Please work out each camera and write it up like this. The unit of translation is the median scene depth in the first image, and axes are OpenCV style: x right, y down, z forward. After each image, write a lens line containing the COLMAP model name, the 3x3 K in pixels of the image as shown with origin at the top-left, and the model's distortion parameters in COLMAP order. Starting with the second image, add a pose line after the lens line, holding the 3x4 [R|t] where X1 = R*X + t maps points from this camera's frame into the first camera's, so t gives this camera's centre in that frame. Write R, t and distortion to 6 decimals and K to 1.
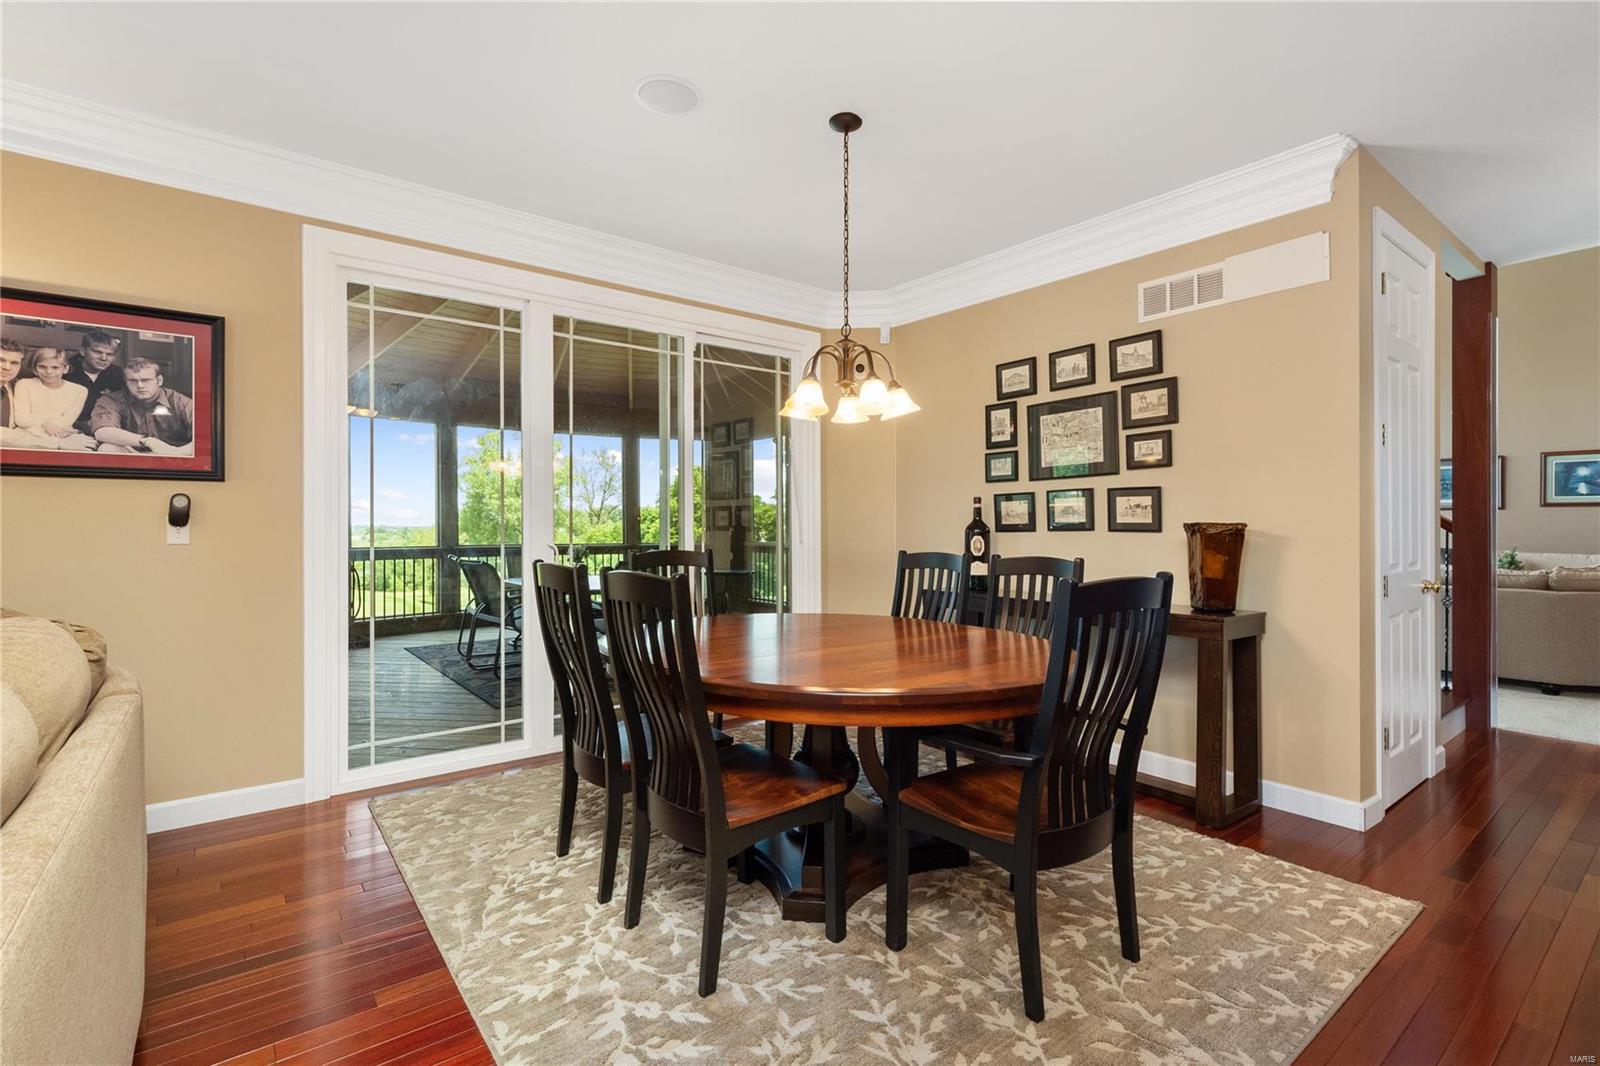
lens RADIAL K [[764.8, 0, 796.4], [0, 764.8, 526.3], [0, 0, 1]] dist [-0.012515, 0.001548]
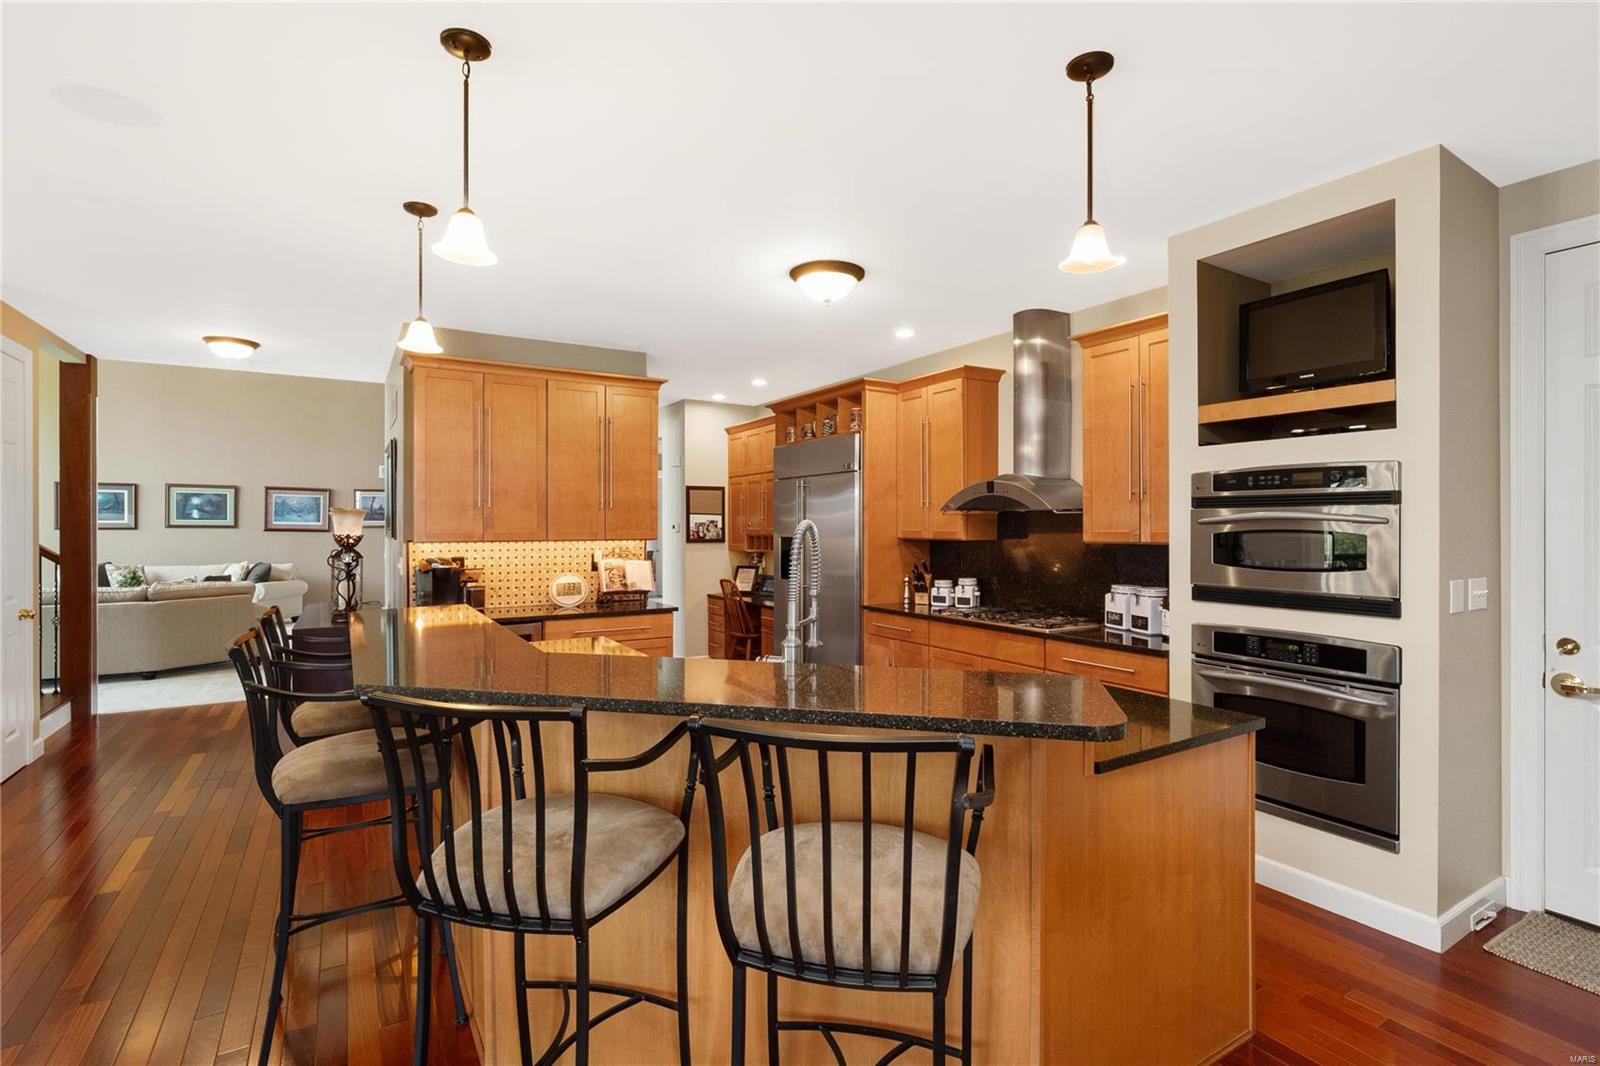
lens RADIAL K [[764.8, 0, 799.4], [0, 764.8, 526.8], [0, 0, 1]] dist [-0.012515, 0.001548]
pose [[0.130195, -0.001317, 0.991487, -0.194807], [0.003393, 0.999994, 0.000883, -0.049893], [-0.991483, 0.003249, 0.130199, -0.346522]]
